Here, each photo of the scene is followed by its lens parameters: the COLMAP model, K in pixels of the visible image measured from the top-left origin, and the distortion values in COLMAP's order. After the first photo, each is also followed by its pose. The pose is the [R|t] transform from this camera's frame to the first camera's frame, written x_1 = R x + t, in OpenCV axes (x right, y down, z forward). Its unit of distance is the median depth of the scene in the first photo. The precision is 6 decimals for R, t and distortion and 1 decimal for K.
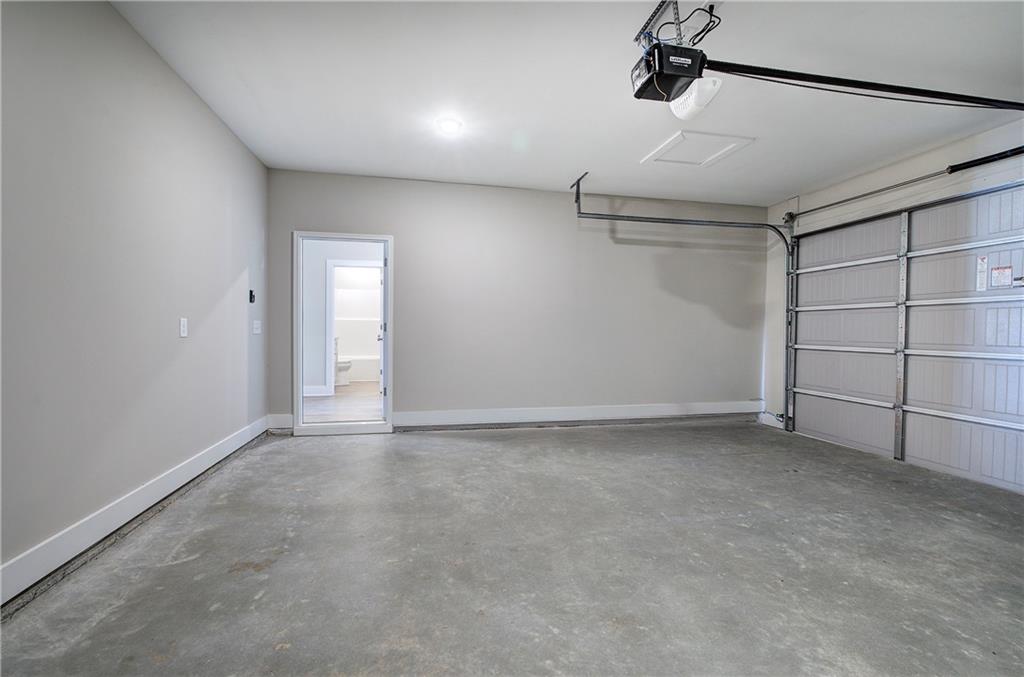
lens RADIAL K [[430.4, 0, 512.7], [0, 430.4, 338.8], [0, 0, 1]] dist [-0.007546, 0.001523]
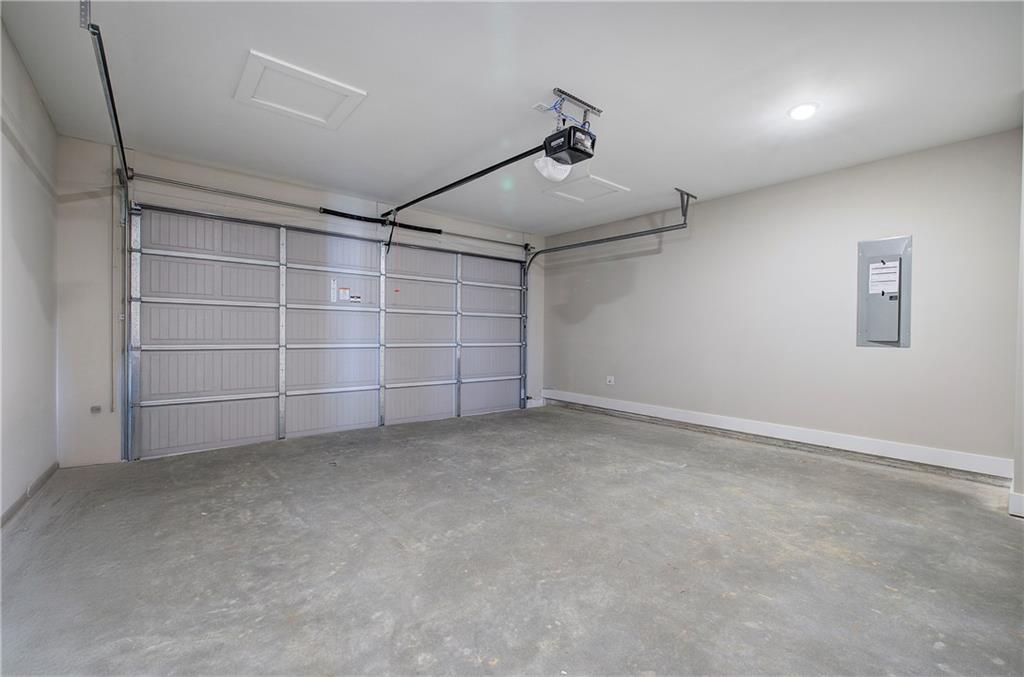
lens RADIAL K [[430.4, 0, 515.5], [0, 430.4, 334.4], [0, 0, 1]] dist [-0.007546, 0.001523]
pose [[-0.467658, -0.018575, 0.883714, -0.609859], [0.000268, 0.999776, 0.021156, -0.039325], [-0.883909, 0.010131, -0.467548, 1.399209]]
